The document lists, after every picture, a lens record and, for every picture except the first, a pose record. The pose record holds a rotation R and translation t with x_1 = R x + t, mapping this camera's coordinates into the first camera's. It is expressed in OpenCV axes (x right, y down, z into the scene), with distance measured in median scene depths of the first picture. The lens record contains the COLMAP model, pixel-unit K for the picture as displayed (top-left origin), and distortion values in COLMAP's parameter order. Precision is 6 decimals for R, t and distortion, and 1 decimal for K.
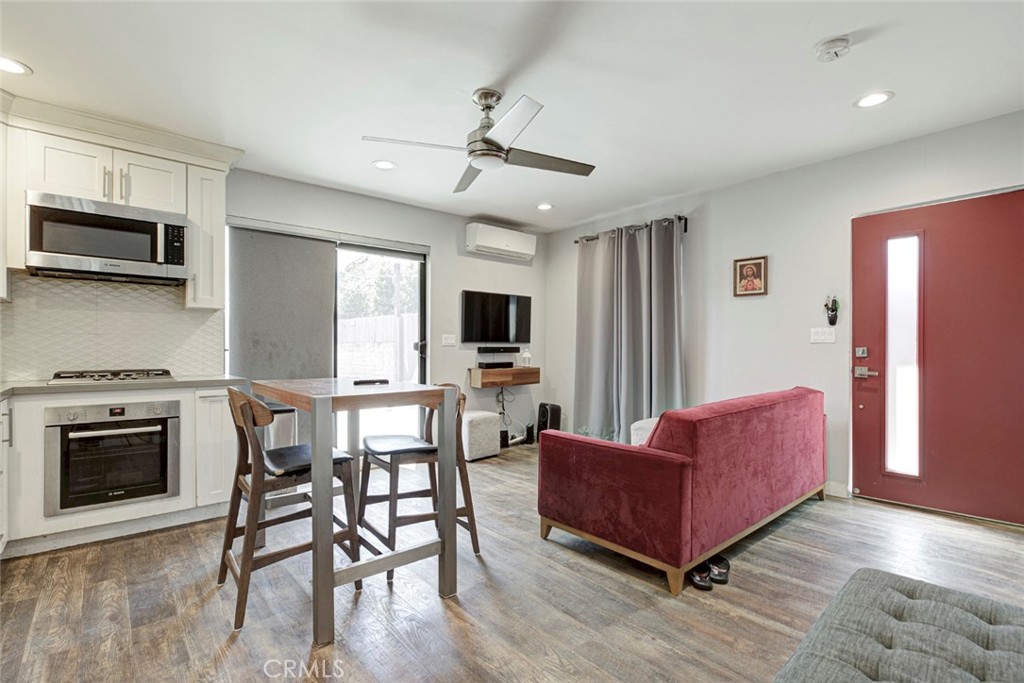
lens RADIAL K [[480.2, 0, 480.4], [0, 480.2, 351.1], [0, 0, 1]] dist [0.000898, -0.001458]
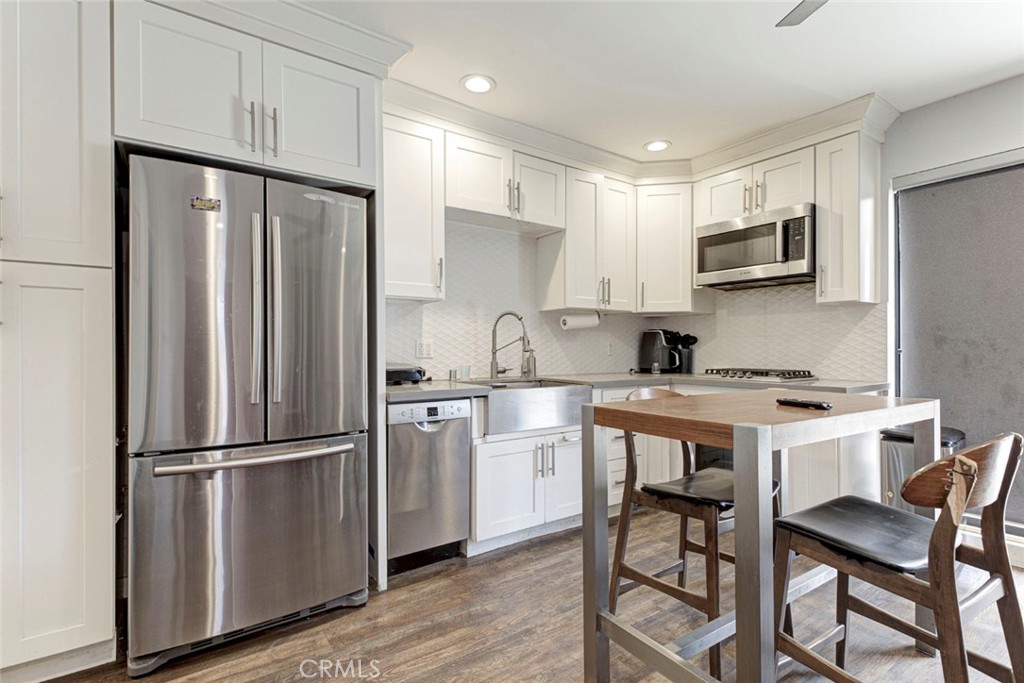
lens RADIAL K [[479.3, 0, 542.6], [0, 479.3, 347.3], [0, 0, 1]] dist [0.001059, -0.000268]
pose [[-0.023044, -0.001610, -0.999733, 0.324916], [-0.004236, 0.999990, -0.001513, -0.005682], [0.999725, 0.004200, -0.023050, 0.545738]]
